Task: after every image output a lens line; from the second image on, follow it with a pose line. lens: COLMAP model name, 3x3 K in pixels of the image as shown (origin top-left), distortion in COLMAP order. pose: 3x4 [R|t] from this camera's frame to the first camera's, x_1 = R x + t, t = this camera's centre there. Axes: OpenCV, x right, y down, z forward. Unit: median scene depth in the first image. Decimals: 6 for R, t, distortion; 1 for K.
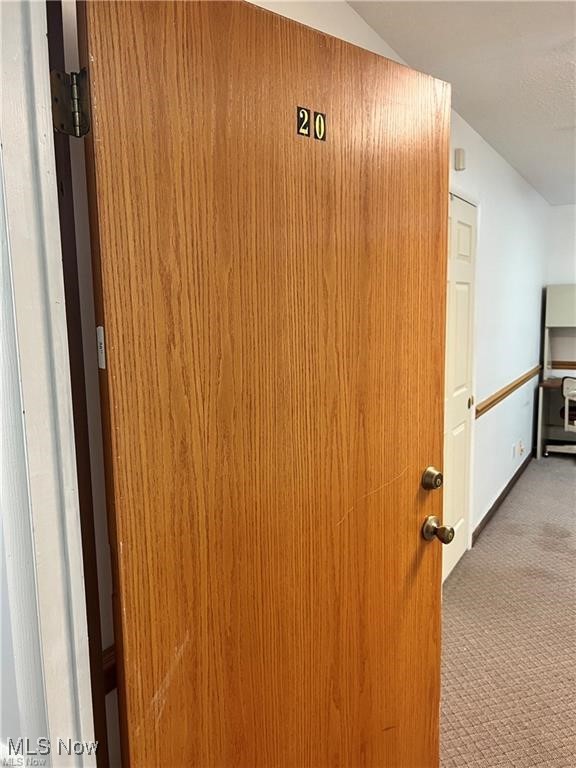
lens RADIAL K [[585.1, 0, 288.0], [0, 585.1, 384.0], [0, 0, 1]] dist [0.039001, 0.002130]
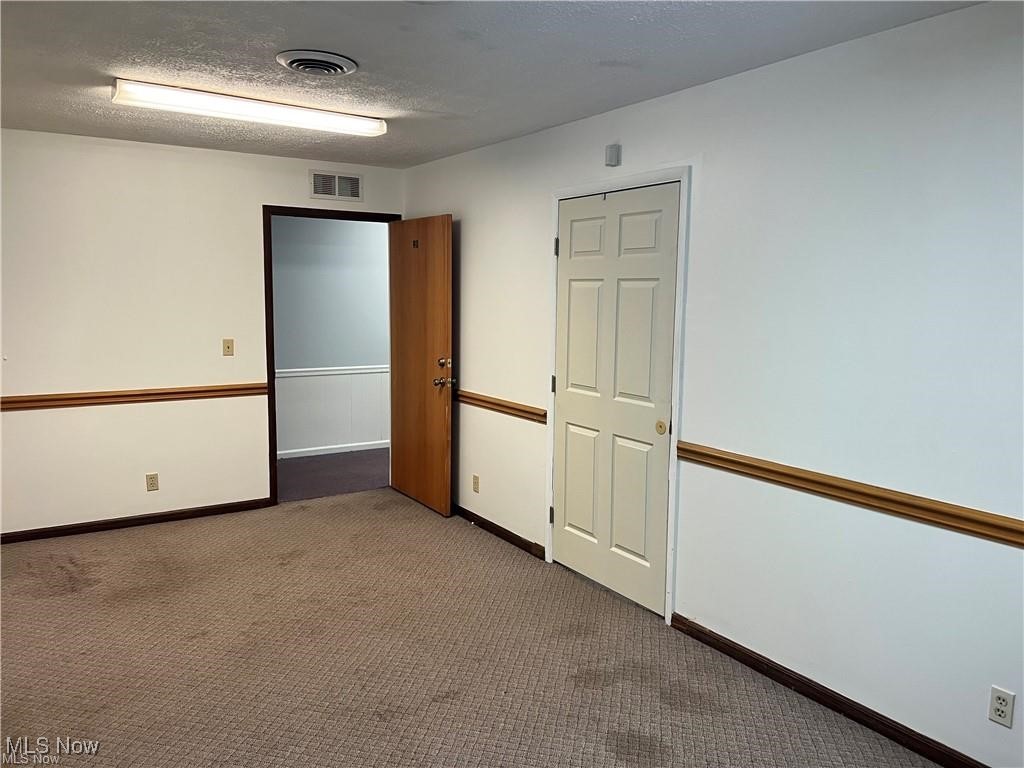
lens RADIAL K [[767.4, 0, 512.0], [0, 767.4, 384.0], [0, 0, 1]] dist [0.108681, -0.165510]
pose [[-0.438885, 0.125680, -0.889711, 0.837549], [-0.131291, 0.970573, 0.201867, -0.132770], [0.888900, 0.205408, -0.409469, 0.781119]]
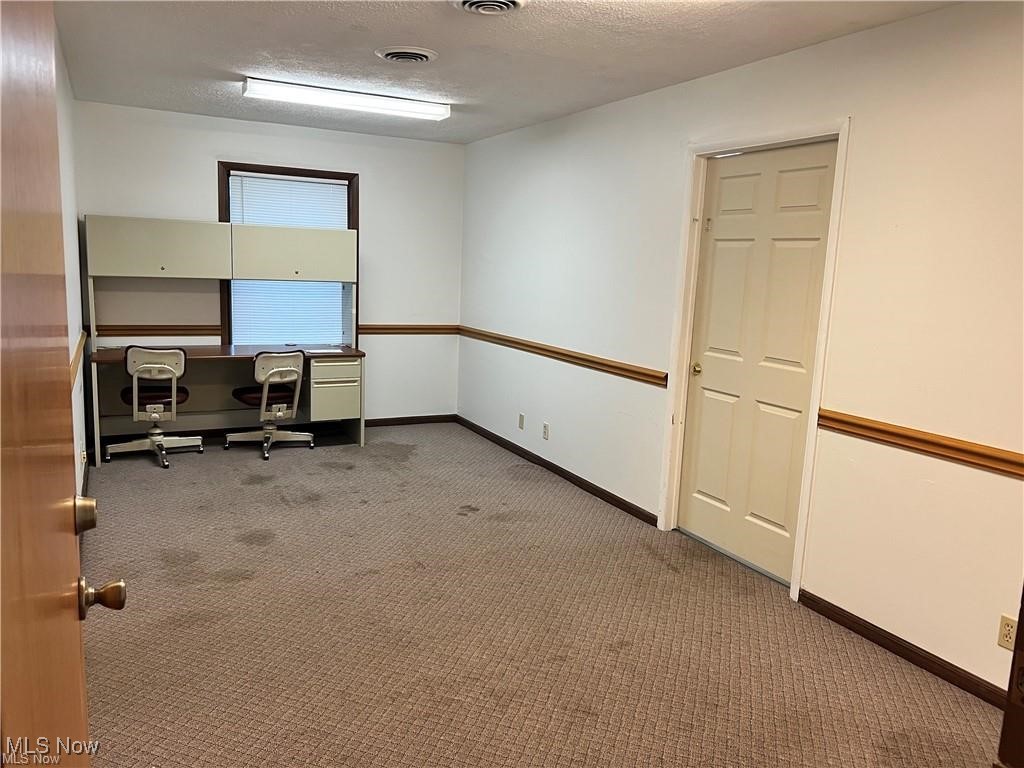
lens RADIAL K [[780.1, 0, 512.0], [0, 780.1, 384.0], [0, 0, 1]] dist [0.039001, 0.002130]
pose [[0.533542, -0.094219, 0.840509, -0.089549], [0.062171, 0.995456, 0.072123, -0.006350], [-0.843485, 0.013775, 0.536976, 0.089678]]
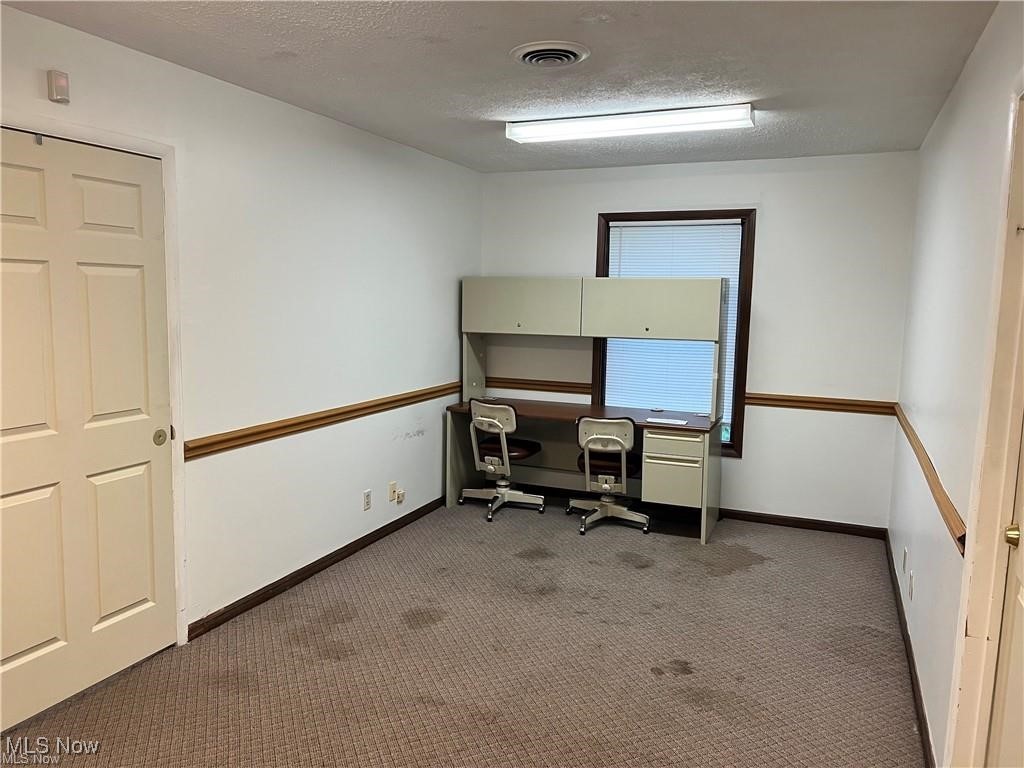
lens RADIAL K [[767.4, 0, 512.0], [0, 767.4, 384.0], [0, 0, 1]] dist [0.108681, -0.165510]
pose [[0.990888, 0.021770, 0.132919, 0.378691], [-0.019702, 0.999664, -0.016851, -0.014522], [-0.133242, 0.014079, 0.990984, 0.017869]]
